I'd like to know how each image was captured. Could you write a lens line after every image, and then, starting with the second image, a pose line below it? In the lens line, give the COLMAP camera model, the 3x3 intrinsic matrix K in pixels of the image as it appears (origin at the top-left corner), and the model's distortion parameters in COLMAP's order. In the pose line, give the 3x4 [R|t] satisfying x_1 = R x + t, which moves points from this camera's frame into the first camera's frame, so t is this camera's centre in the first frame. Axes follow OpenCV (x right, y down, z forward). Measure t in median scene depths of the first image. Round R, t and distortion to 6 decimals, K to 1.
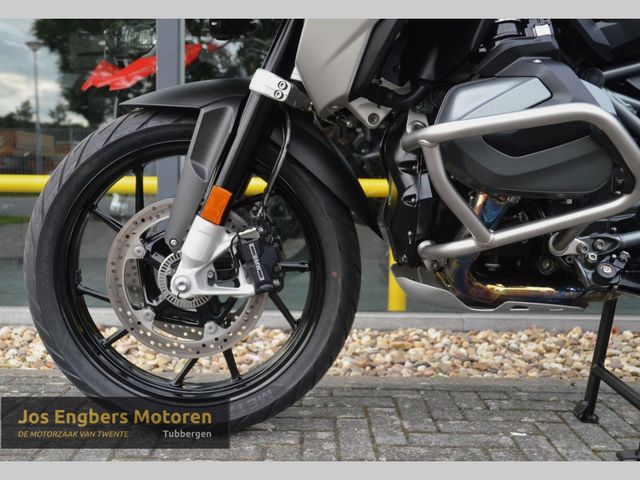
lens RADIAL K [[688.3, 0, 310.9], [0, 688.3, 242.8], [0, 0, 1]] dist [-0.004205, 0.000000]
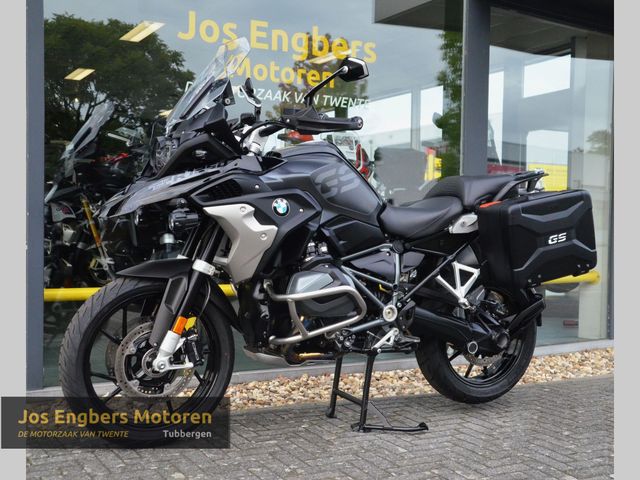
lens RADIAL K [[855.5, 0, 324.6], [0, 855.5, 242.5], [0, 0, 1]] dist [0.003026, 0.000000]
pose [[0.878902, -0.015202, 0.476761, -0.950329], [0.042768, 0.997978, -0.047020, -0.158583], [-0.475082, 0.061716, 0.877775, -1.435701]]
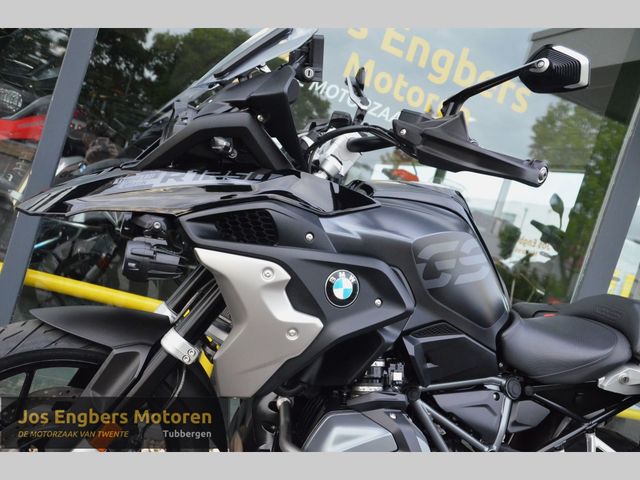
lens RADIAL K [[618.2, 0, 324.7], [0, 618.2, 244.3], [0, 0, 1]] dist [-0.030911, 0.000000]
pose [[0.893297, 0.252519, 0.371827, -0.263888], [-0.255662, 0.965865, -0.041731, -0.400208], [-0.369672, -0.057784, 0.927364, -0.055901]]
